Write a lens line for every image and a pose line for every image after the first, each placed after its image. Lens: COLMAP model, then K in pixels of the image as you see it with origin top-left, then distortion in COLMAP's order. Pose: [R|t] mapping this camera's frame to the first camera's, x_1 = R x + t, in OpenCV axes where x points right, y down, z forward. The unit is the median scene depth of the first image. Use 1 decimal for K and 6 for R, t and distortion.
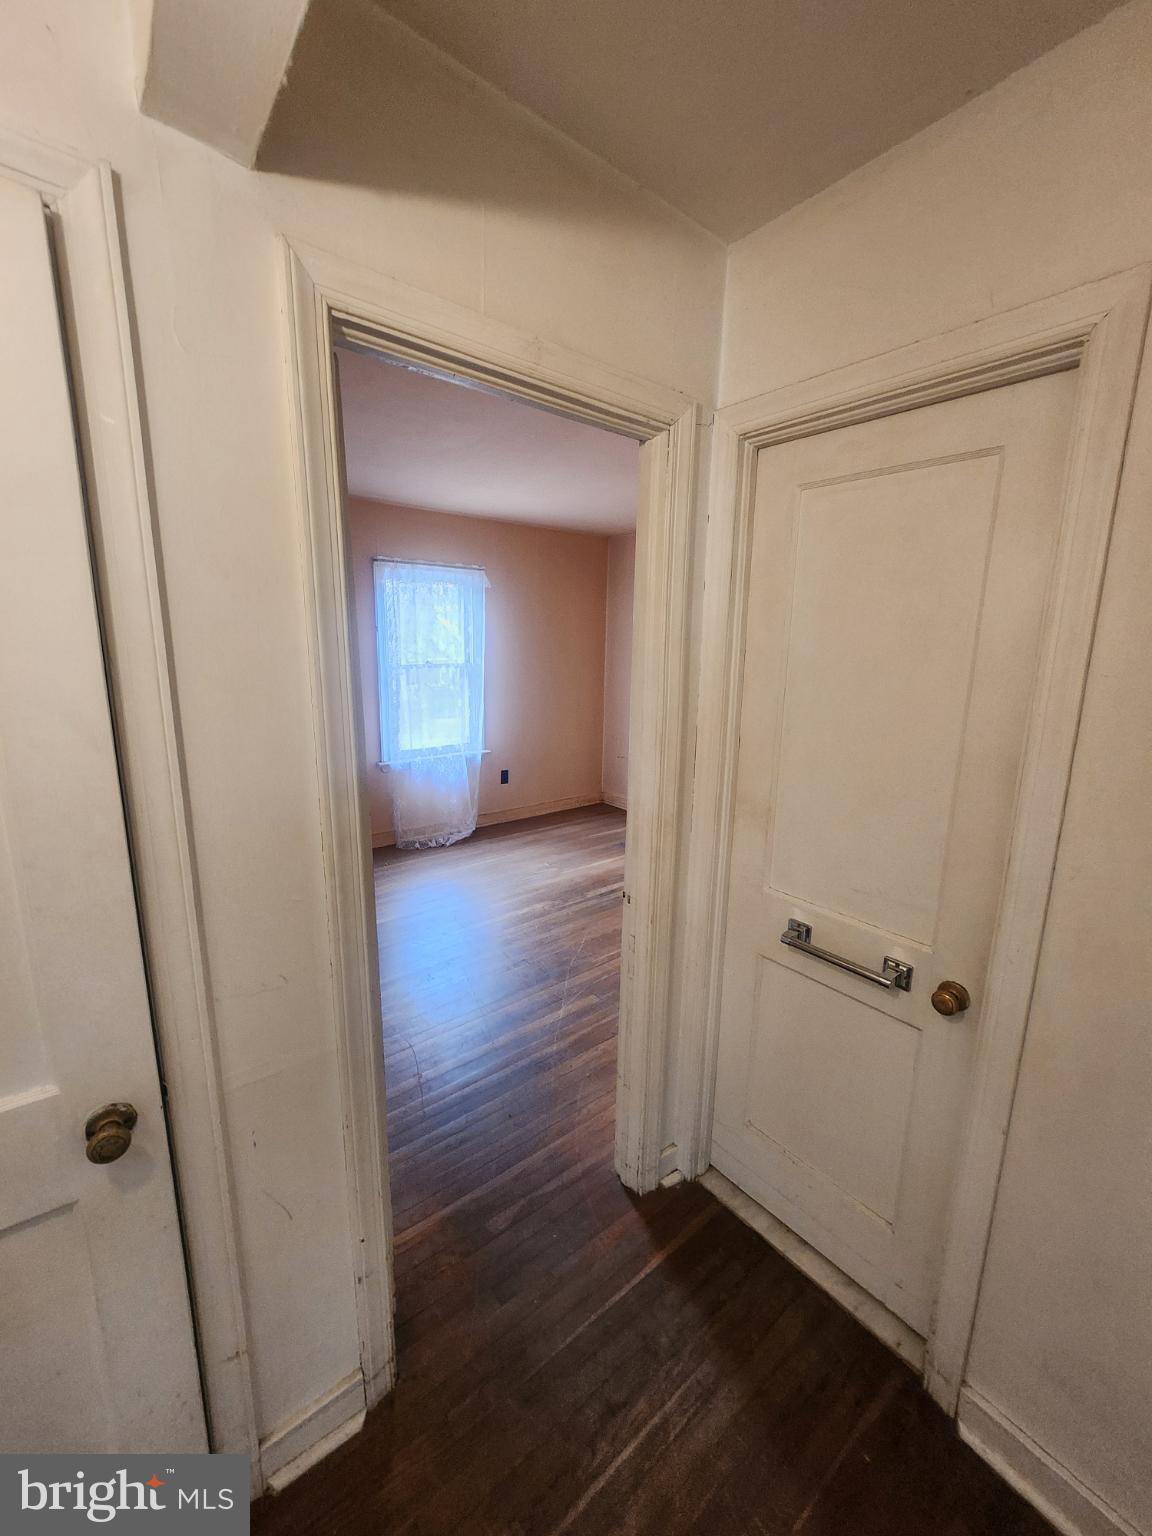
lens RADIAL K [[606.0, 0, 572.6], [0, 606.0, 755.2], [0, 0, 1]] dist [-0.002807, -0.000061]
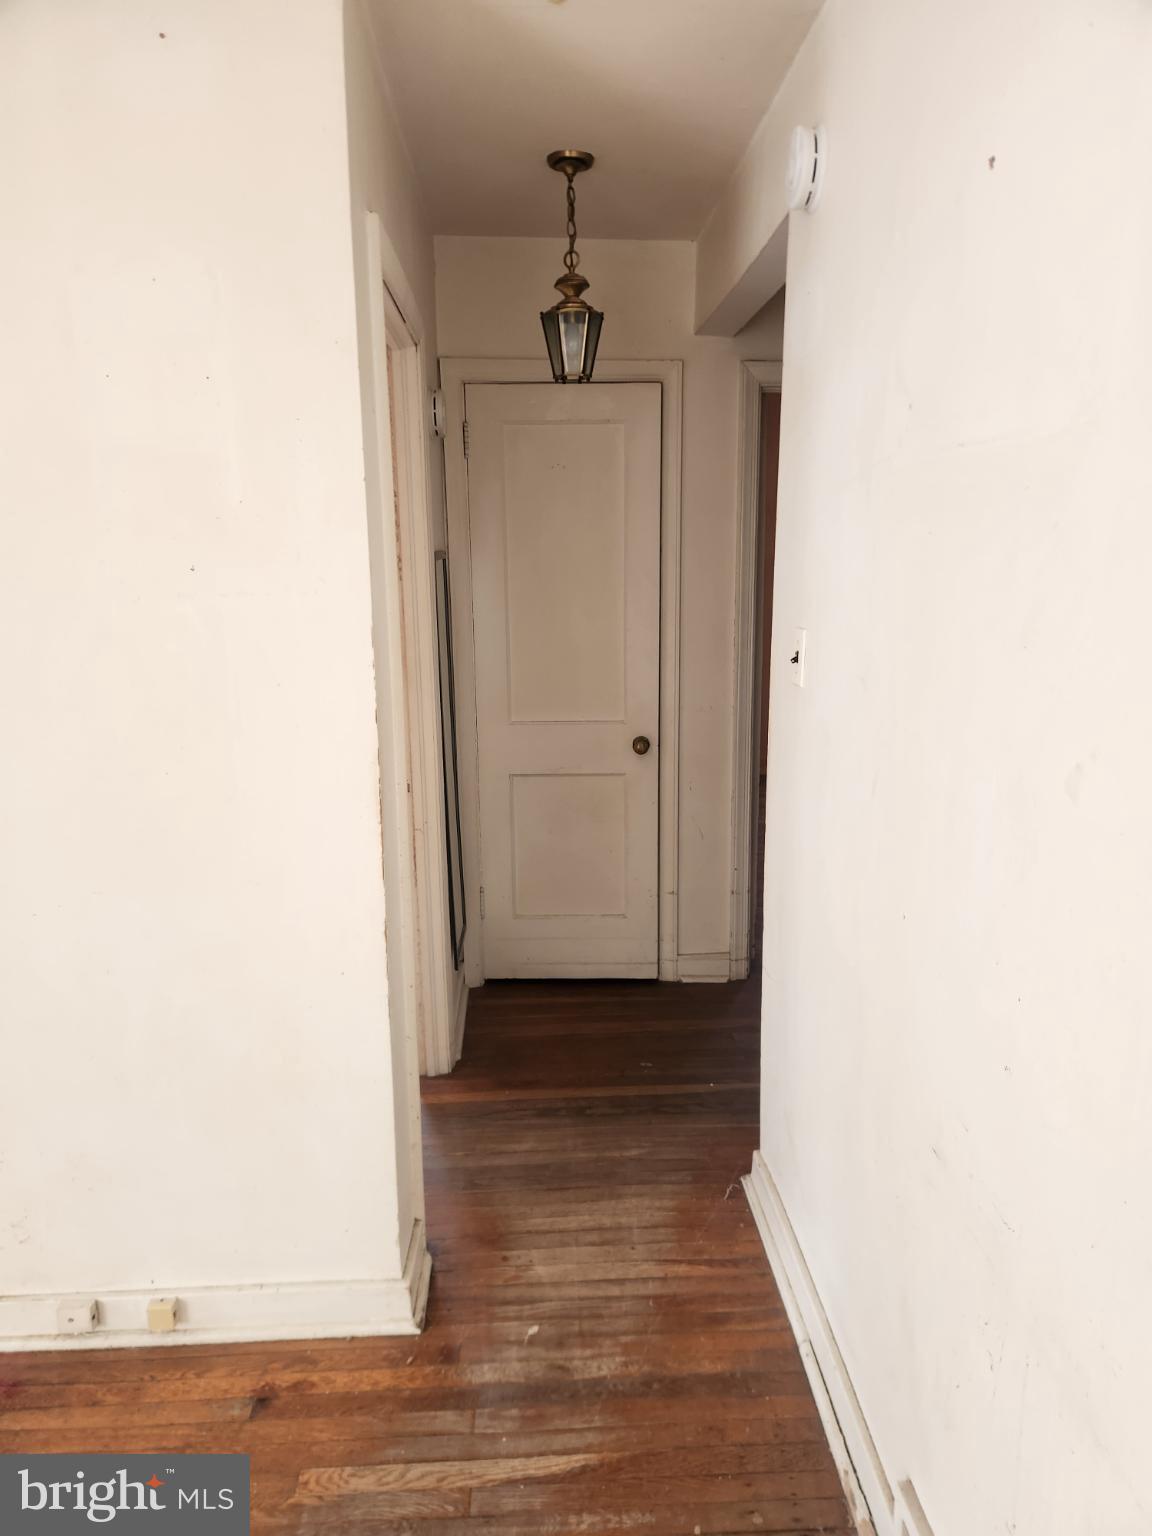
lens RADIAL K [[1019.7, 0, 568.7], [0, 1019.7, 764.6], [0, 0, 1]] dist [0.074661, -0.065825]
pose [[0.807338, 0.102943, -0.581040, 0.500601], [-0.088695, 0.994649, 0.052983, 0.181790], [0.583385, 0.008760, 0.812148, -0.898203]]
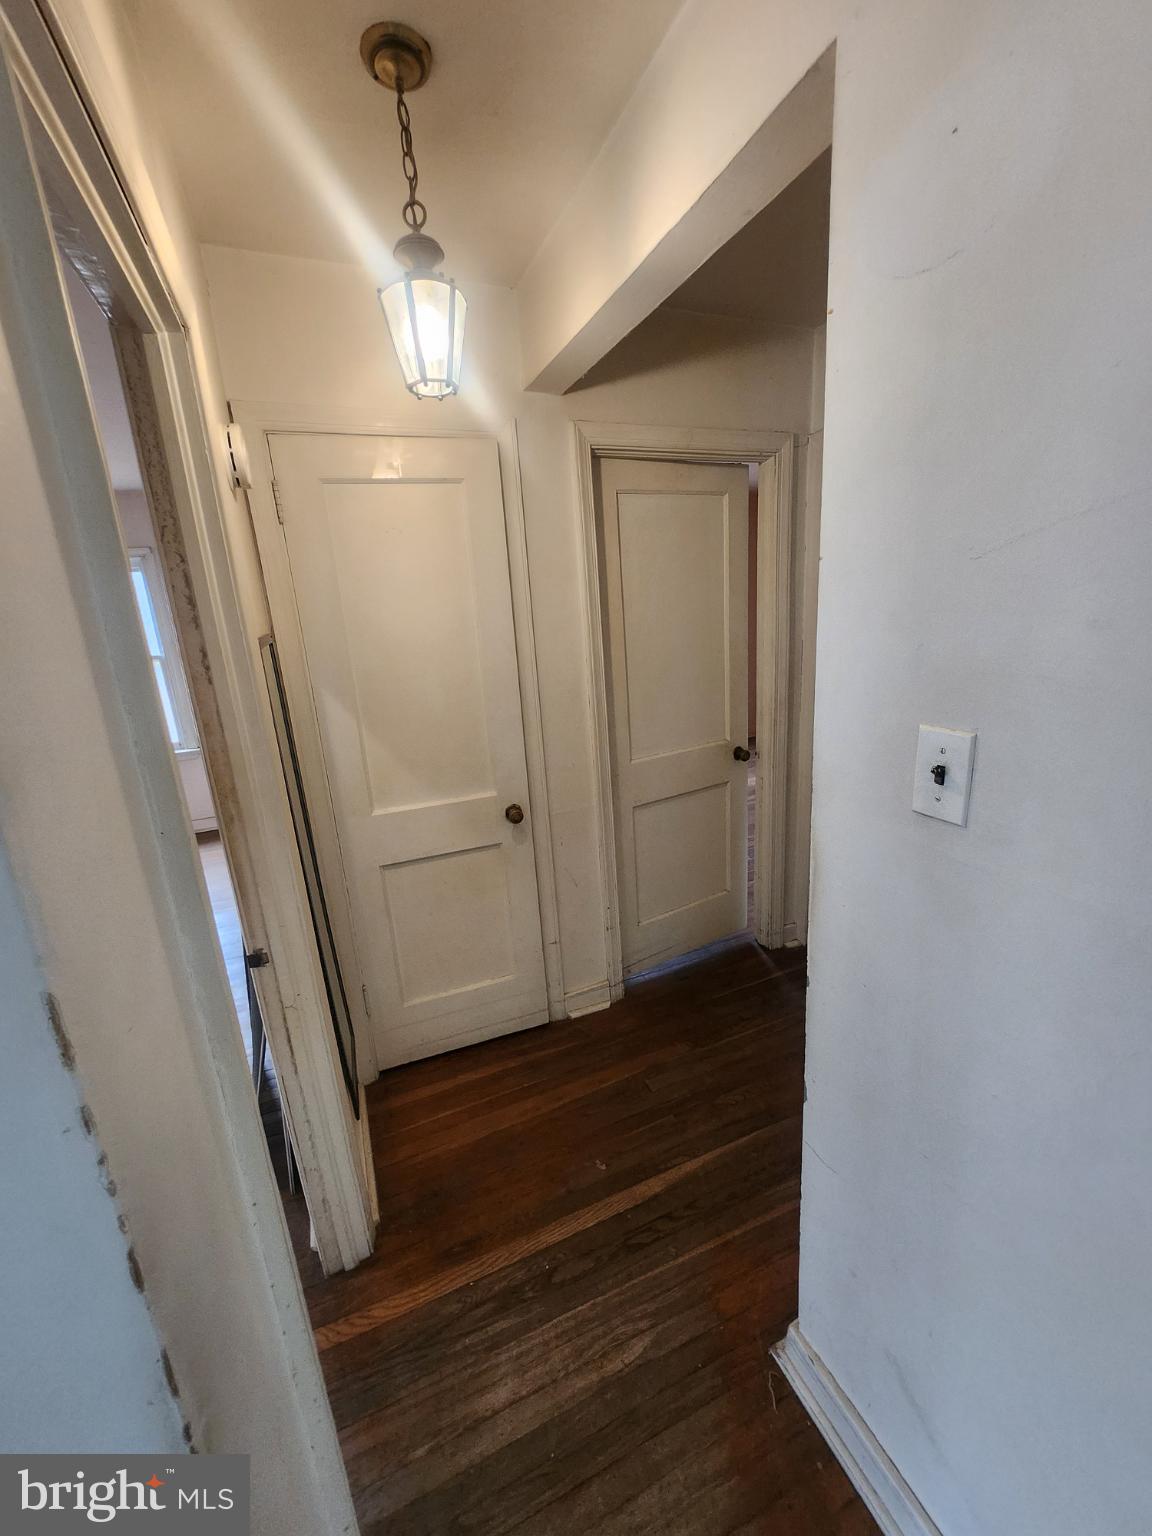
lens RADIAL K [[606.0, 0, 572.6], [0, 606.0, 755.2], [0, 0, 1]] dist [-0.002807, -0.000061]
pose [[0.958628, -0.007280, -0.284568, 0.053430], [0.026984, 0.997496, 0.065380, 0.084493], [0.283379, -0.070354, 0.956424, -0.441725]]
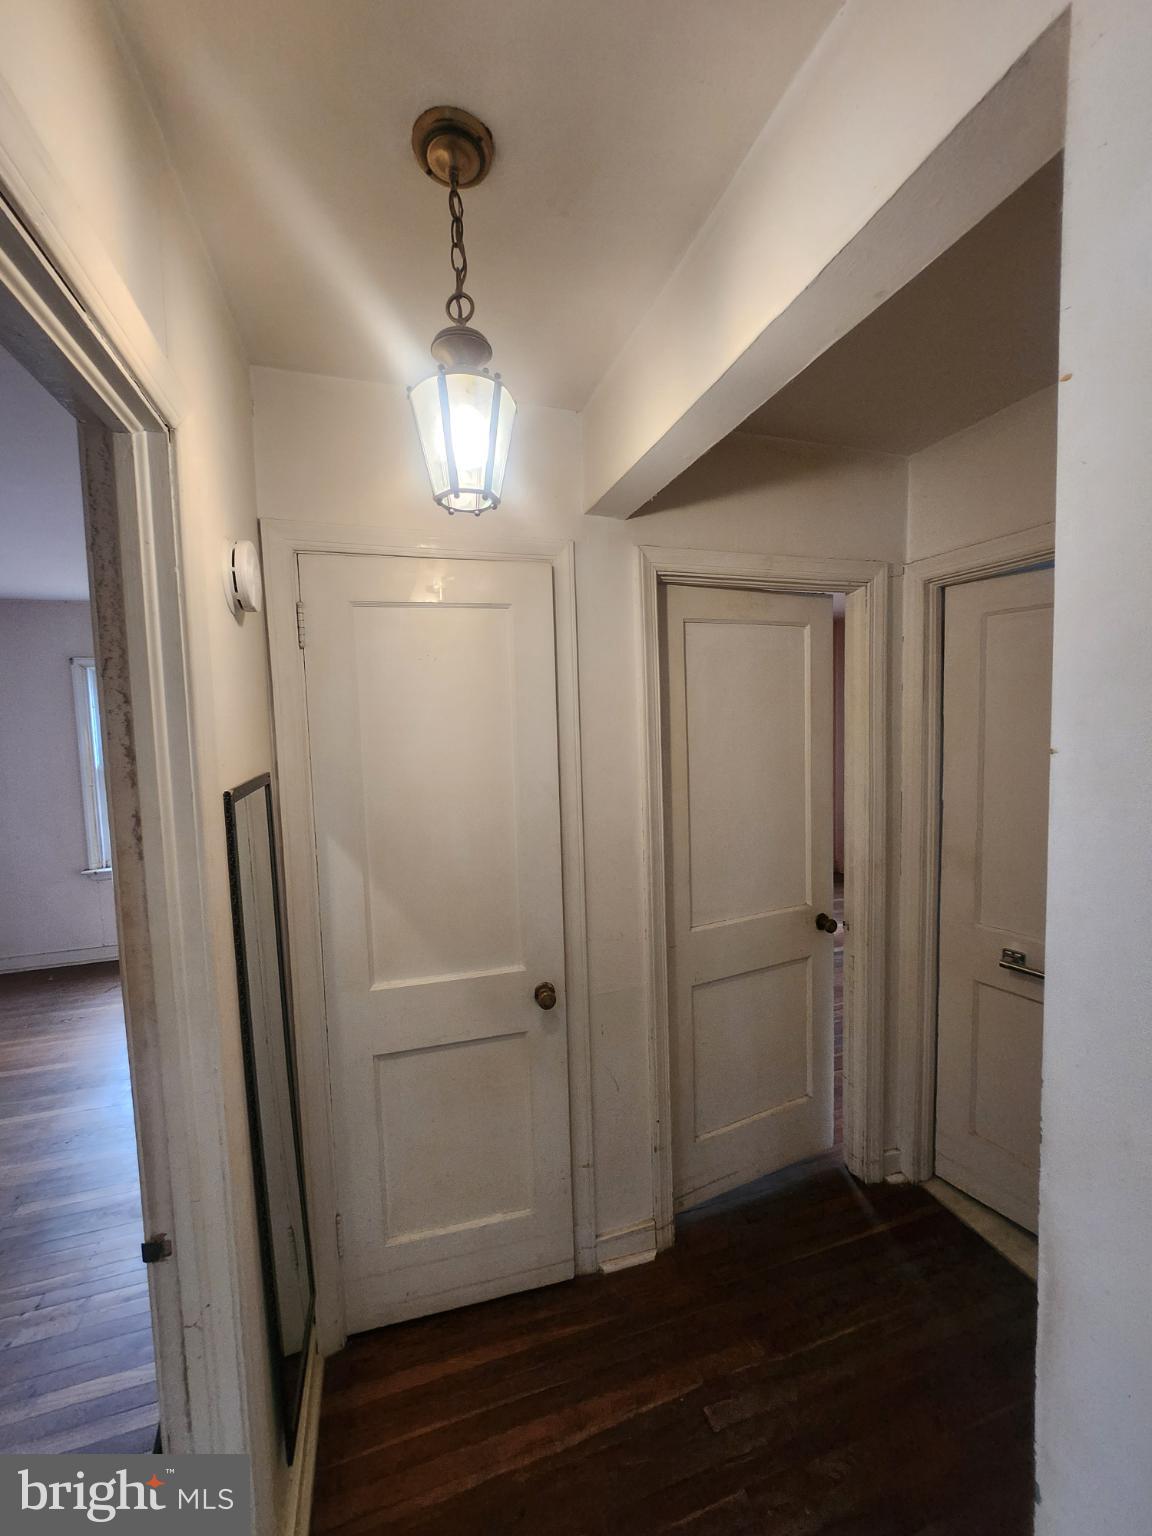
lens RADIAL K [[602.6, 0, 570.5], [0, 602.6, 754.8], [0, 0, 1]] dist [-0.002527, 0.000151]
pose [[0.931425, -0.015916, -0.363586, 0.009979], [-0.026454, 0.993439, -0.111258, 0.023226], [0.362971, 0.113247, 0.924893, -0.304578]]
